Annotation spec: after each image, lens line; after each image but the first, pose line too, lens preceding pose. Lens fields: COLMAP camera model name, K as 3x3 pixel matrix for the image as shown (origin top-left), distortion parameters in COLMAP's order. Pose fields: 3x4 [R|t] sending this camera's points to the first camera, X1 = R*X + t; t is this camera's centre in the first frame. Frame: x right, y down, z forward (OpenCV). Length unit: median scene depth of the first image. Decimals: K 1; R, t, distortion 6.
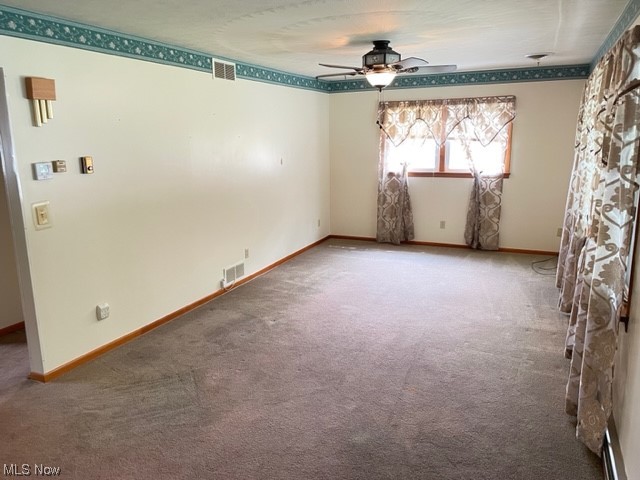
lens RADIAL K [[477.4, 0, 317.4], [0, 477.4, 236.5], [0, 0, 1]] dist [0.039952, -0.009043]
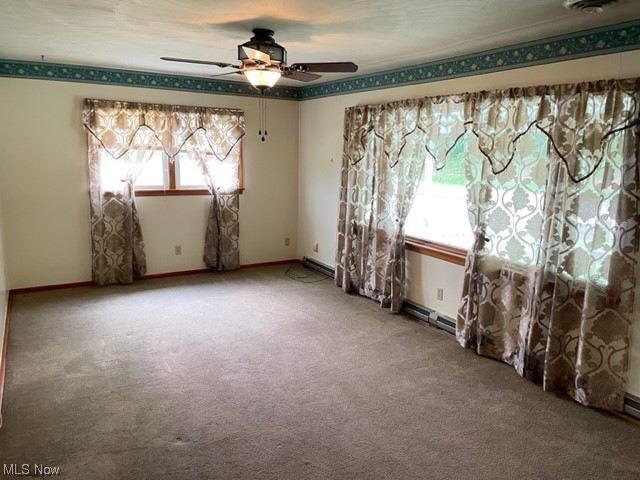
lens RADIAL K [[477.4, 0, 321.8], [0, 477.4, 243.2], [0, 0, 1]] dist [0.039952, -0.009043]
pose [[0.575263, -0.133710, 0.806966, -0.298303], [0.132722, 0.988734, 0.069214, -0.064773], [-0.807129, 0.067287, 0.586528, 0.292407]]
